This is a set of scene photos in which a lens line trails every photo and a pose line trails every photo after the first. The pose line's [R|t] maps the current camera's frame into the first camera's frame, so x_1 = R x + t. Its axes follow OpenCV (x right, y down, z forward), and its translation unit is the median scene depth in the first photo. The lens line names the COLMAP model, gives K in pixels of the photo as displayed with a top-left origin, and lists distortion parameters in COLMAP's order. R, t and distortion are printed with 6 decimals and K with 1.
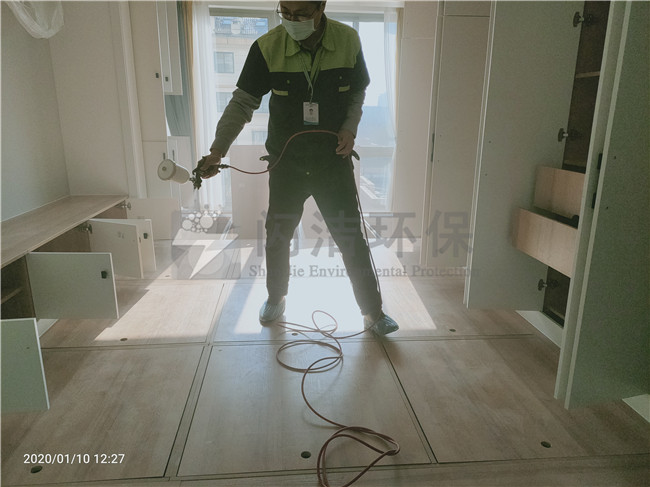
lens RADIAL K [[487.6, 0, 326.4], [0, 487.6, 257.2], [0, 0, 1]] dist [0.063589, -0.061395]
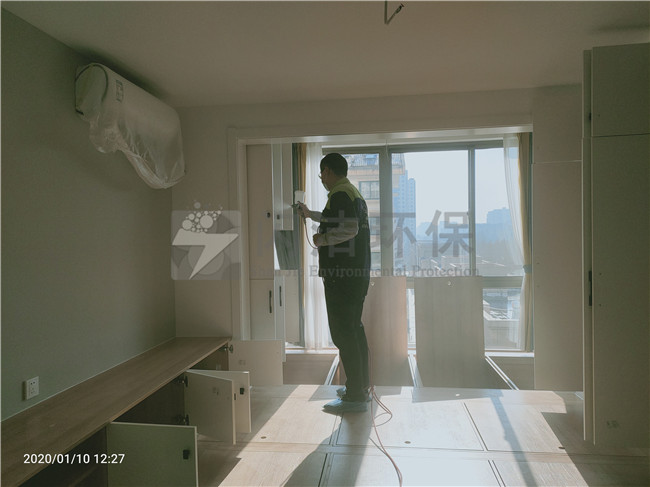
lens RADIAL K [[487.6, 0, 323.5], [0, 487.6, 248.5], [0, 0, 1]] dist [0.063589, -0.061395]
pose [[0.975512, -0.026895, -0.218294, -0.026838], [-0.028692, 0.968454, -0.247537, -0.075817], [0.218065, 0.247739, 0.943967, 0.137114]]
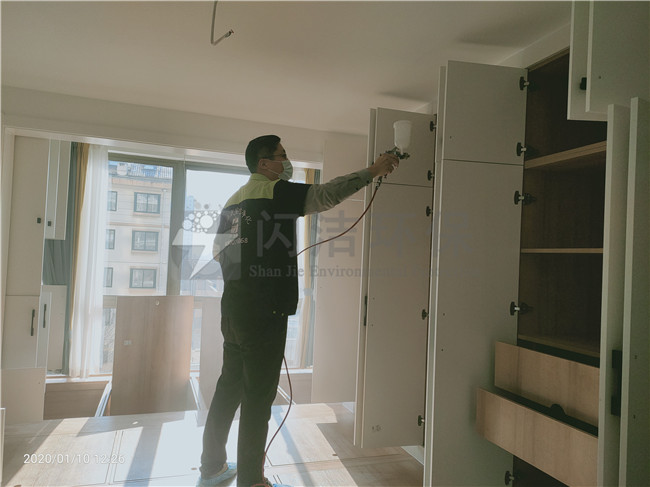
lens RADIAL K [[487.6, 0, 324.6], [0, 487.6, 247.2], [0, 0, 1]] dist [0.063589, -0.061395]
pose [[0.971937, 0.035919, 0.232481, -0.073897], [0.033453, 0.957126, -0.287734, -0.075838], [-0.232849, 0.287437, 0.929065, 0.132638]]
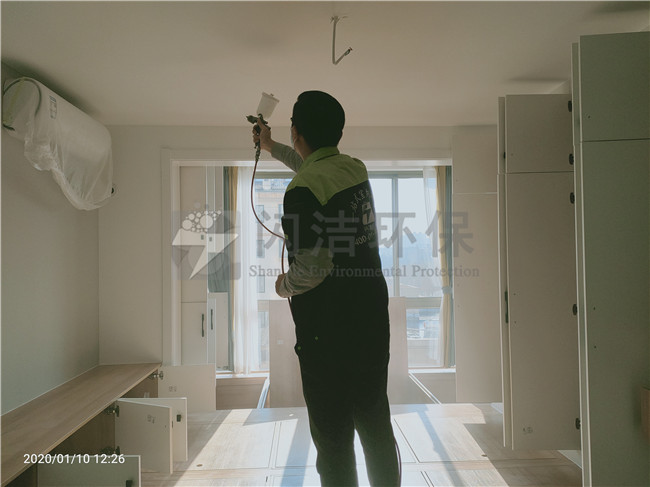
lens RADIAL K [[487.6, 0, 325.0], [0, 487.6, 246.9], [0, 0, 1]] dist [0.063589, -0.061395]
pose [[0.998550, -0.028145, -0.045883, -0.065561], [0.013307, 0.955028, -0.296218, -0.068746], [0.052157, 0.295178, 0.954018, 0.106124]]
